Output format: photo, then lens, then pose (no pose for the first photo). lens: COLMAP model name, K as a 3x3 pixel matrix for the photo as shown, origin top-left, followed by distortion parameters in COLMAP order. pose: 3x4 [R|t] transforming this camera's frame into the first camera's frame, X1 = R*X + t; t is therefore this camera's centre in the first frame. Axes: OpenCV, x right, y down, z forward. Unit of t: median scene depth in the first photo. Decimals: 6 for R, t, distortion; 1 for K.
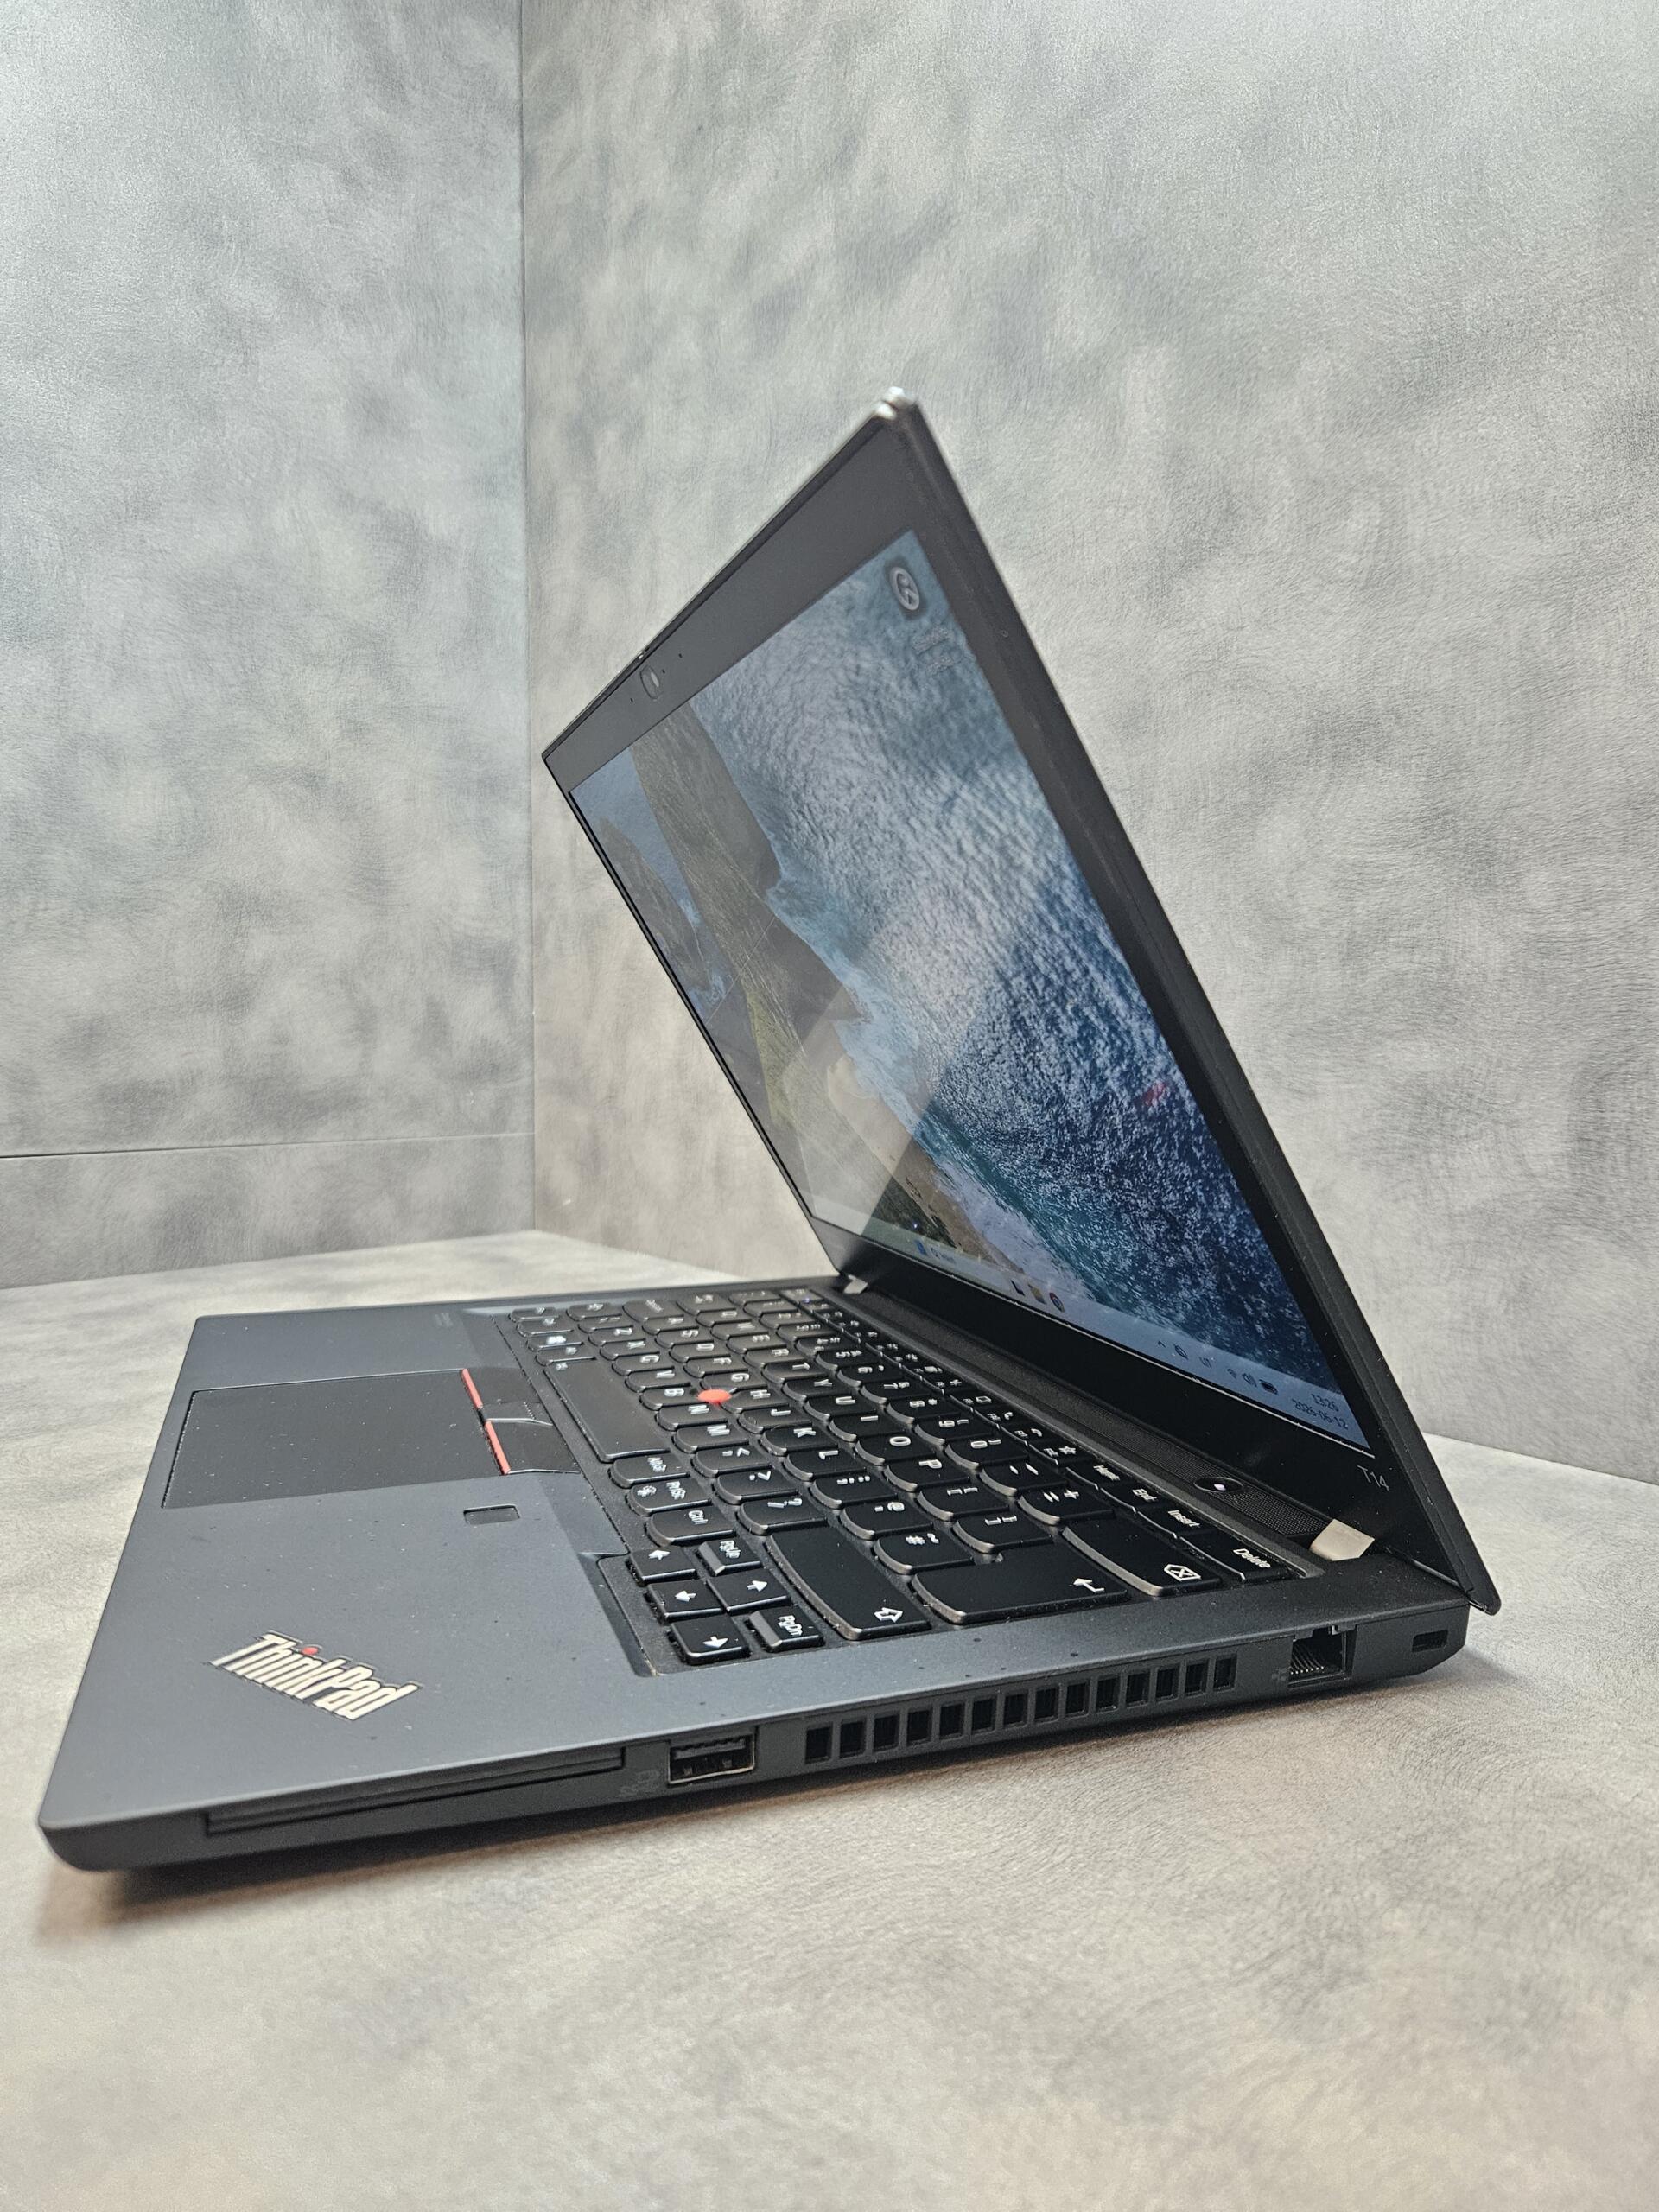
lens RADIAL K [[1561.5, 0, 819.1], [0, 1561.5, 1123.4], [0, 0, 1]] dist [0.025040, -0.045085]
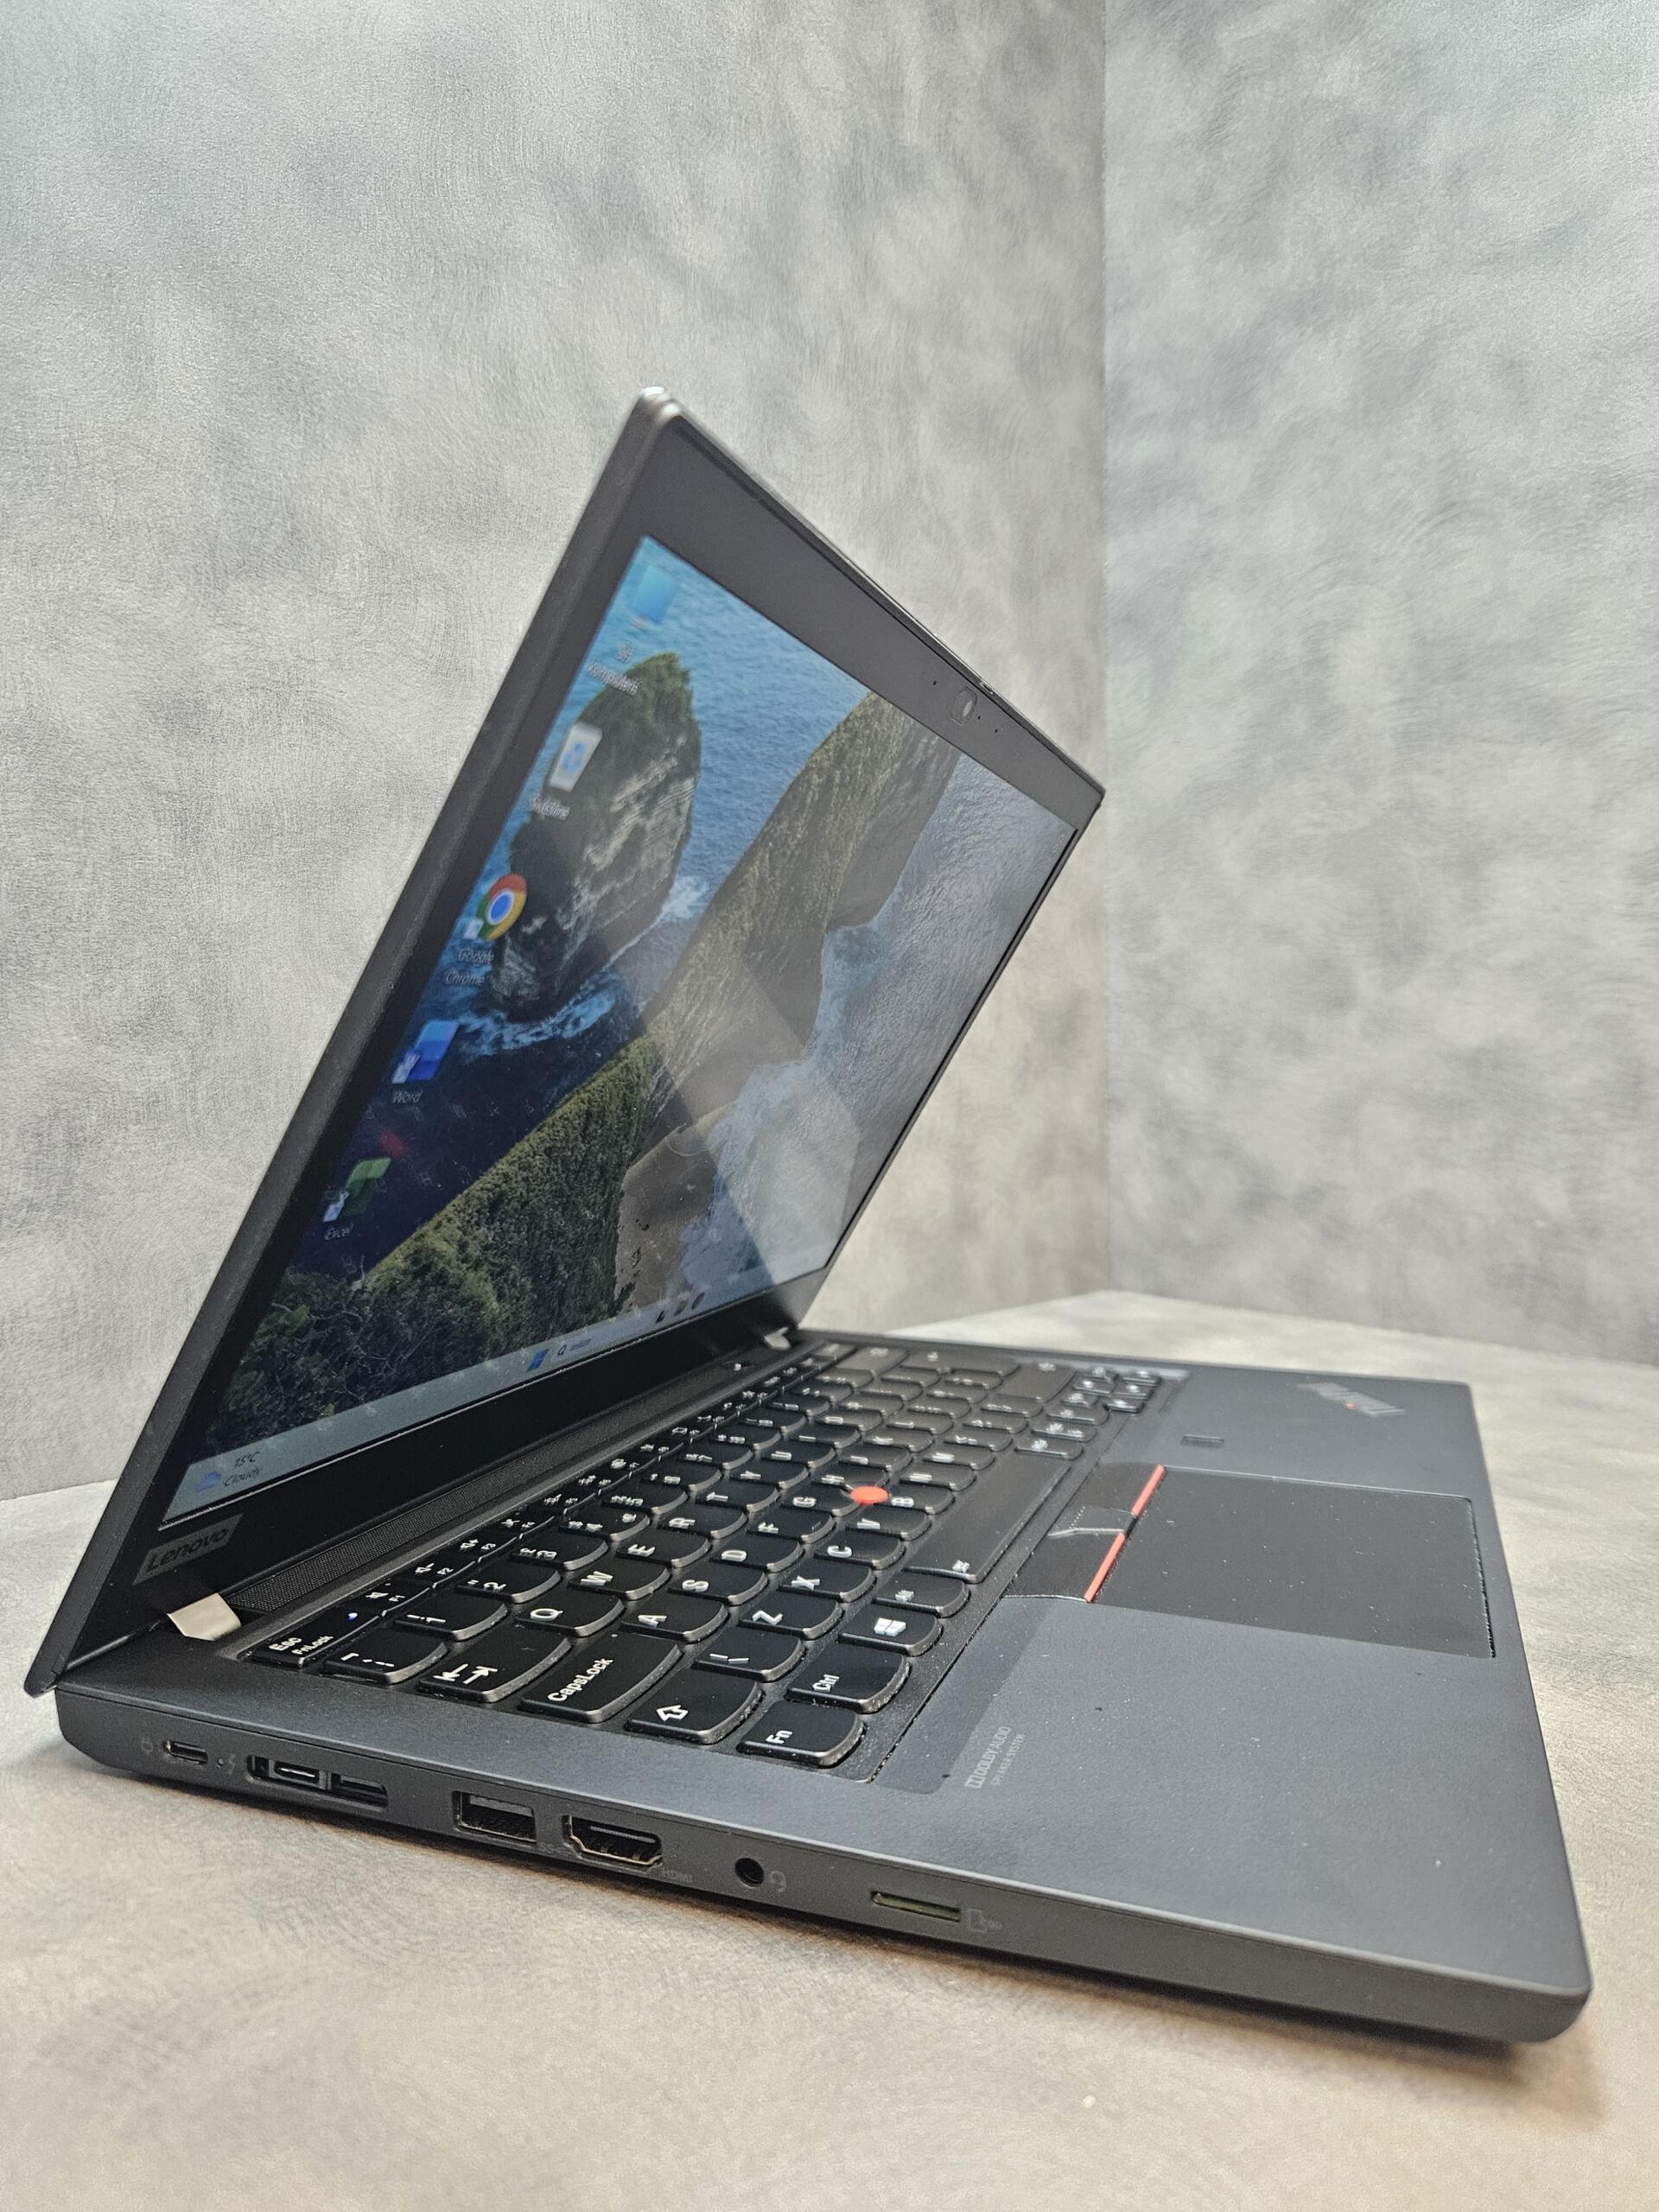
lens RADIAL K [[1561.5, 0, 819.1], [0, 1561.5, 1123.4], [0, 0, 1]] dist [0.025040, -0.045085]
pose [[-0.778218, -0.026343, 0.627442, -0.599633], [0.061036, 0.991217, 0.117319, -0.138080], [-0.625022, 0.129597, -0.769774, 1.695593]]
